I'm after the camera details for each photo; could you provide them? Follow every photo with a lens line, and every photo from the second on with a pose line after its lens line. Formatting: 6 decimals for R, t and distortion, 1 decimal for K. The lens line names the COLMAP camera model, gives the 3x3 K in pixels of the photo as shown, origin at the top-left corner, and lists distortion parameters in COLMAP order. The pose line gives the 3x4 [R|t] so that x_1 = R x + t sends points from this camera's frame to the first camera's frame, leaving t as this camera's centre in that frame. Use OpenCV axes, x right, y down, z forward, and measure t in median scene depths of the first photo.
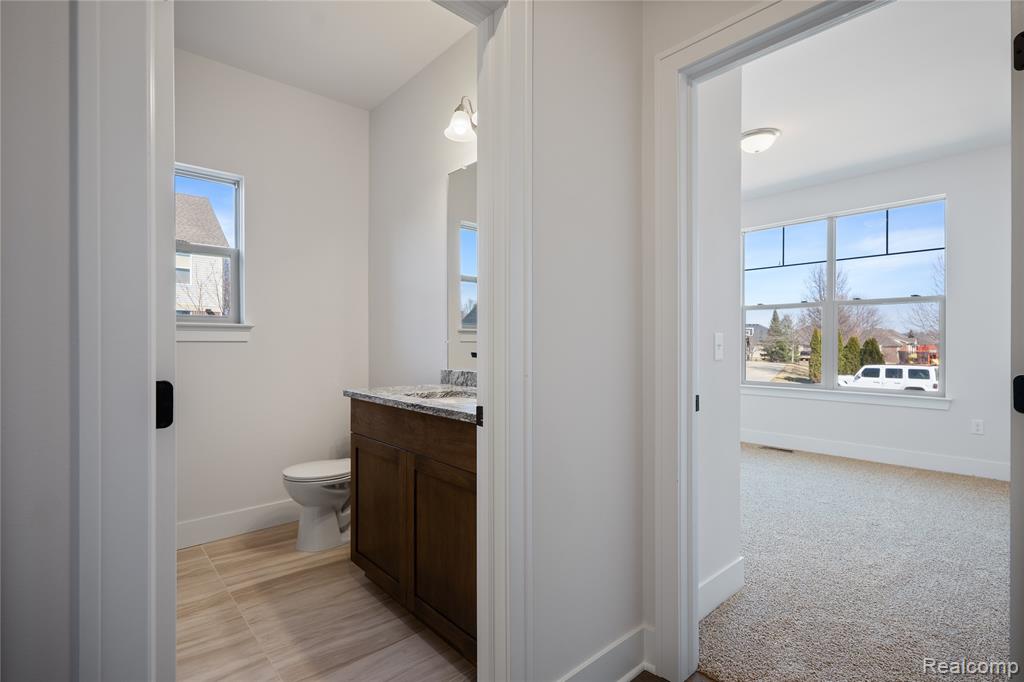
lens RADIAL K [[491.4, 0, 512.6], [0, 491.4, 340.5], [0, 0, 1]] dist [-0.001254, 0.000019]
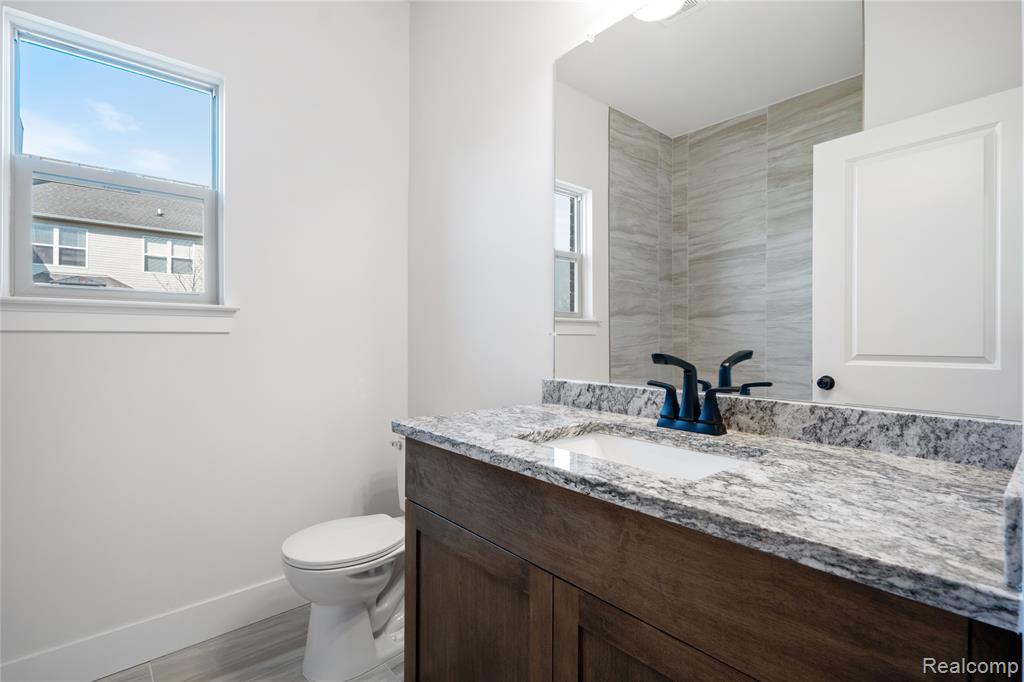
lens RADIAL K [[479.0, 0, 512.9], [0, 479.0, 336.5], [0, 0, 1]] dist [0.000985, 0.001716]
pose [[0.999981, 0.004394, -0.004219, -0.191109], [-0.004394, 0.999990, 0.000039, 0.006356], [0.004219, -0.000020, 0.999991, 0.430147]]
